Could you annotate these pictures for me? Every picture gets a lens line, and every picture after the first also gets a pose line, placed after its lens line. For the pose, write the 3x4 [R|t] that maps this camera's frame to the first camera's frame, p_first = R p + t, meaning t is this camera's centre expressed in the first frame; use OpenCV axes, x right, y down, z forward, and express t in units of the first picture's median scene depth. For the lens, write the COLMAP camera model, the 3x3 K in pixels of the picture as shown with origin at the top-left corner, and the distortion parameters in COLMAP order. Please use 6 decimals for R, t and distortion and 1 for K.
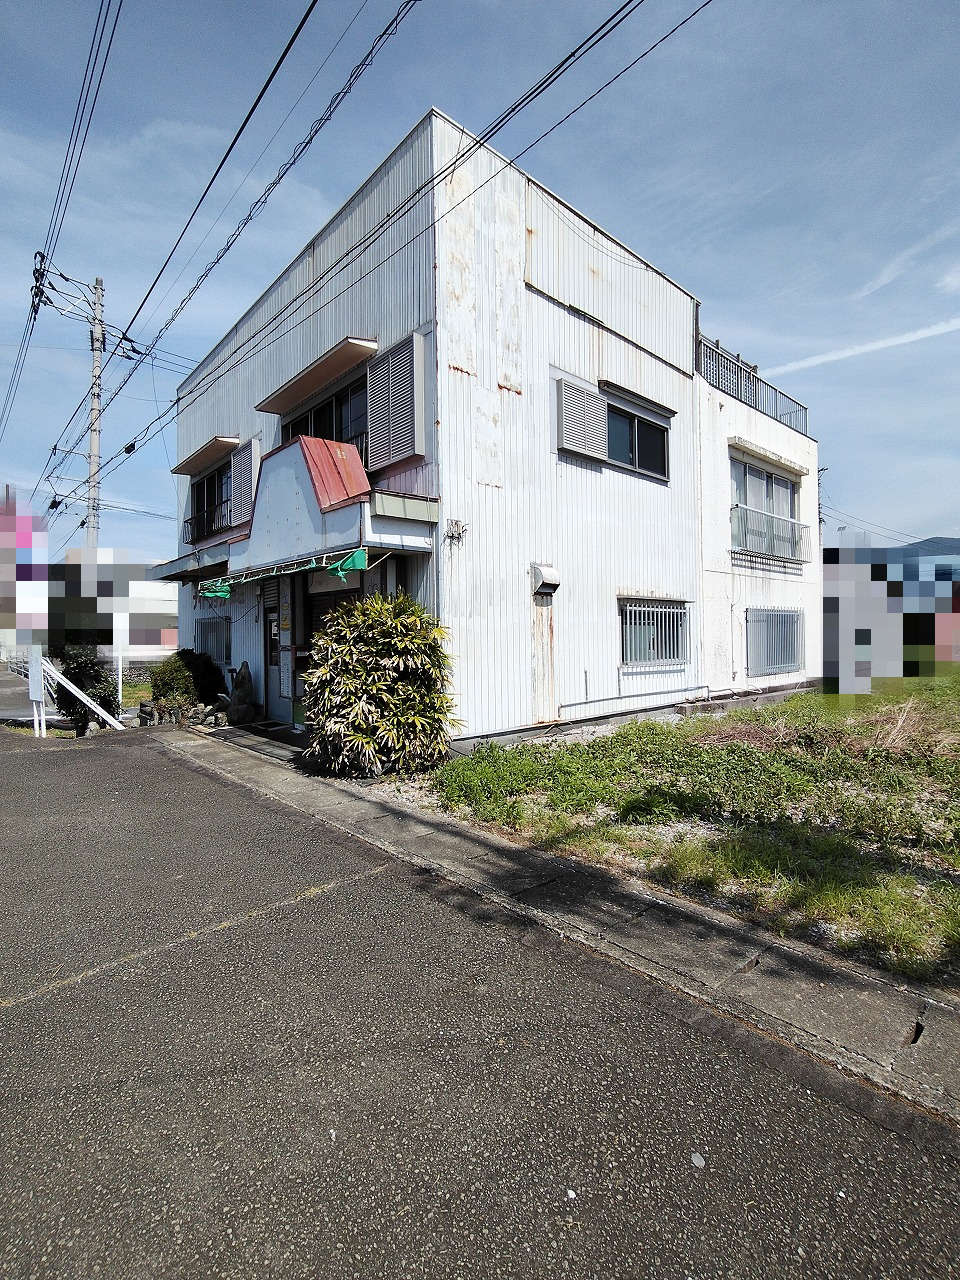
lens RADIAL K [[601.1, 0, 474.4], [0, 601.1, 638.0], [0, 0, 1]] dist [-0.002445, 0.001839]
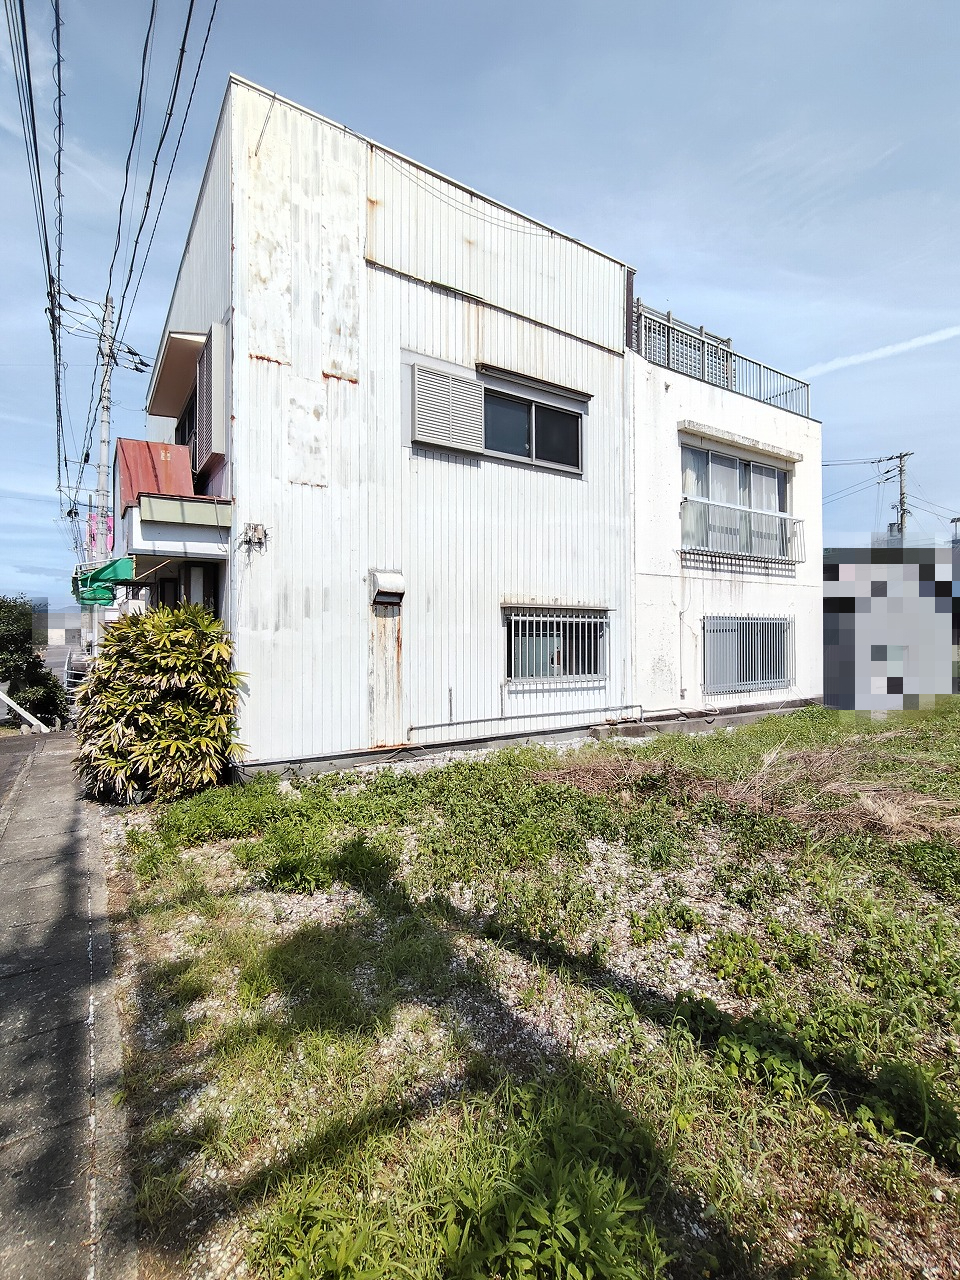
lens RADIAL K [[601.1, 0, 482.2], [0, 601.1, 635.6], [0, 0, 1]] dist [-0.002445, 0.001839]
pose [[0.988902, 0.010017, -0.148232, 0.379506], [-0.010271, 0.999947, -0.000943, -0.025015], [0.148215, 0.002455, 0.988952, 0.126840]]
